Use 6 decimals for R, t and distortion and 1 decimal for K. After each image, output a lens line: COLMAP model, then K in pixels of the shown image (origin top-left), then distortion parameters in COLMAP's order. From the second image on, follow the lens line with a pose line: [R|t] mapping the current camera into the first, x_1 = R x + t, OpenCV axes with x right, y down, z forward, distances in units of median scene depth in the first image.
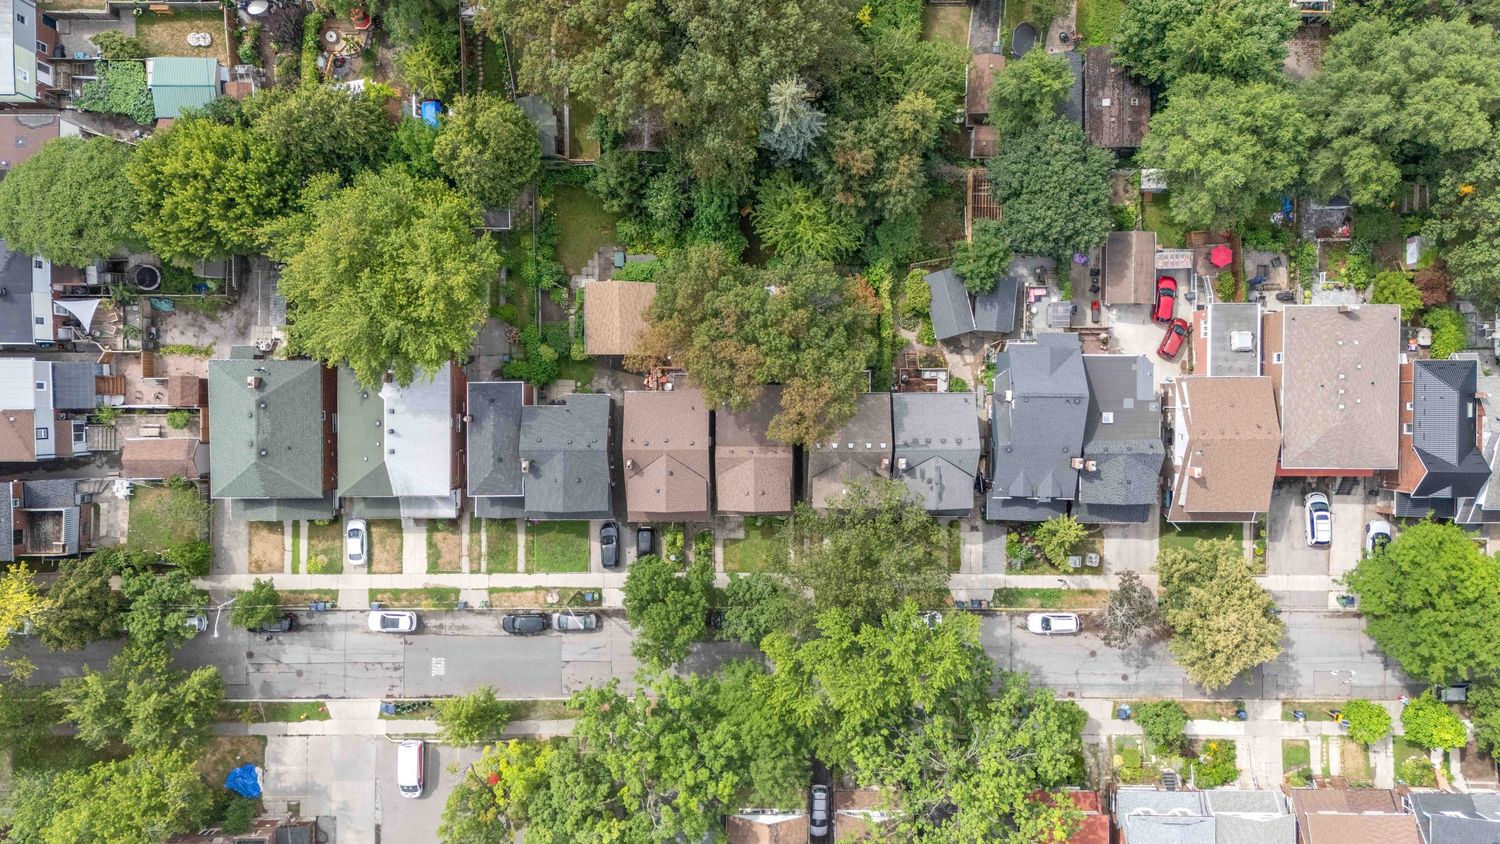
lens RADIAL K [[1074.9, 0, 754.0], [0, 1074.9, 420.6], [0, 0, 1]] dist [0.072526, -0.065843]
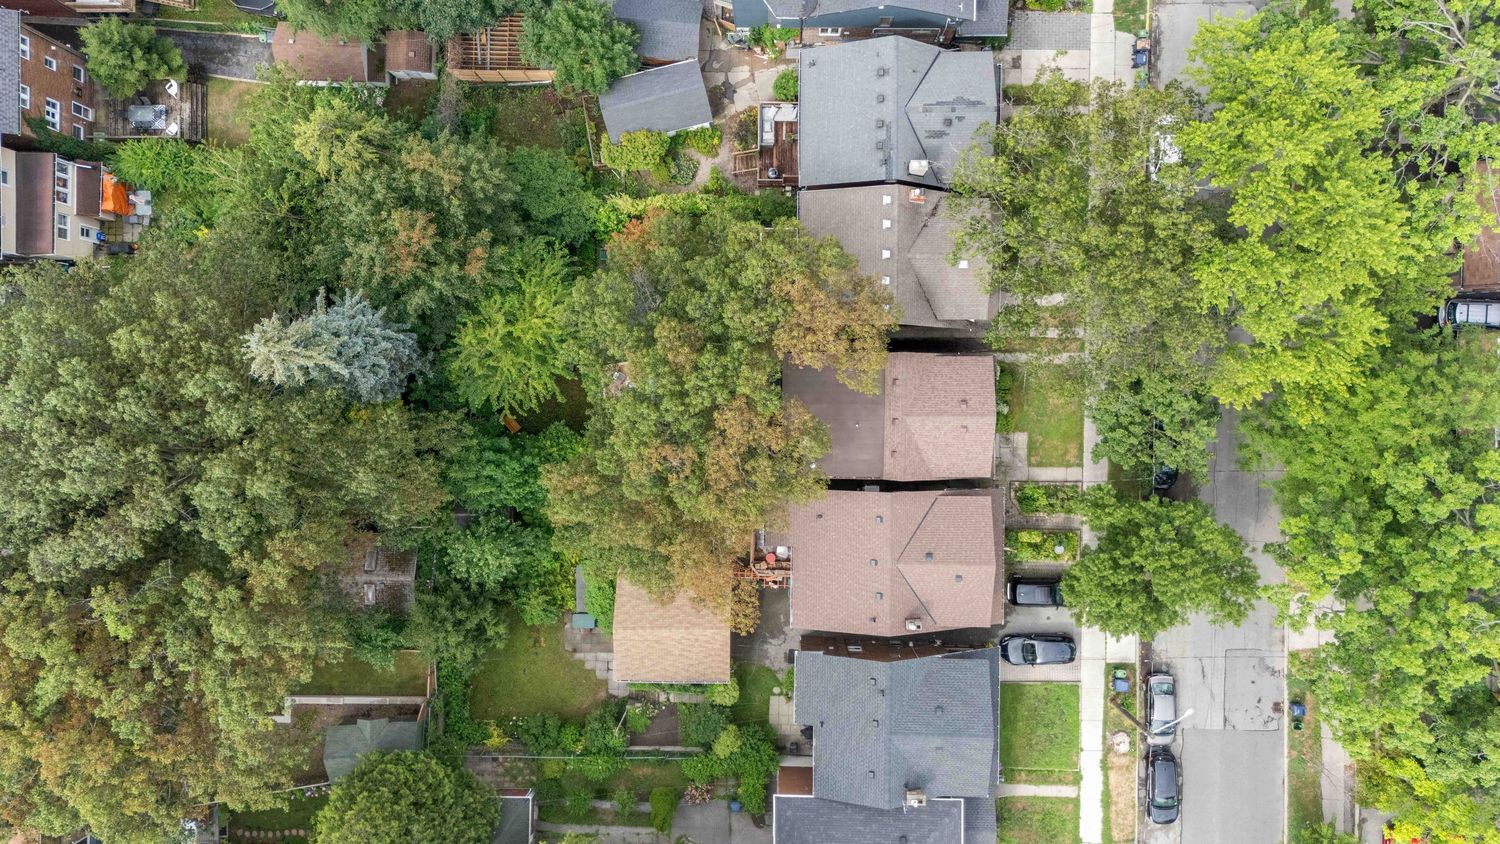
lens RADIAL K [[1084.1, 0, 752.7], [0, 1084.1, 421.4], [0, 0, 1]] dist [0.071882, -0.079418]
pose [[0.010687, -0.999908, -0.008335, 0.001354], [0.998901, 0.011056, -0.045537, -0.021153], [0.045625, -0.007839, 0.998928, 0.369135]]
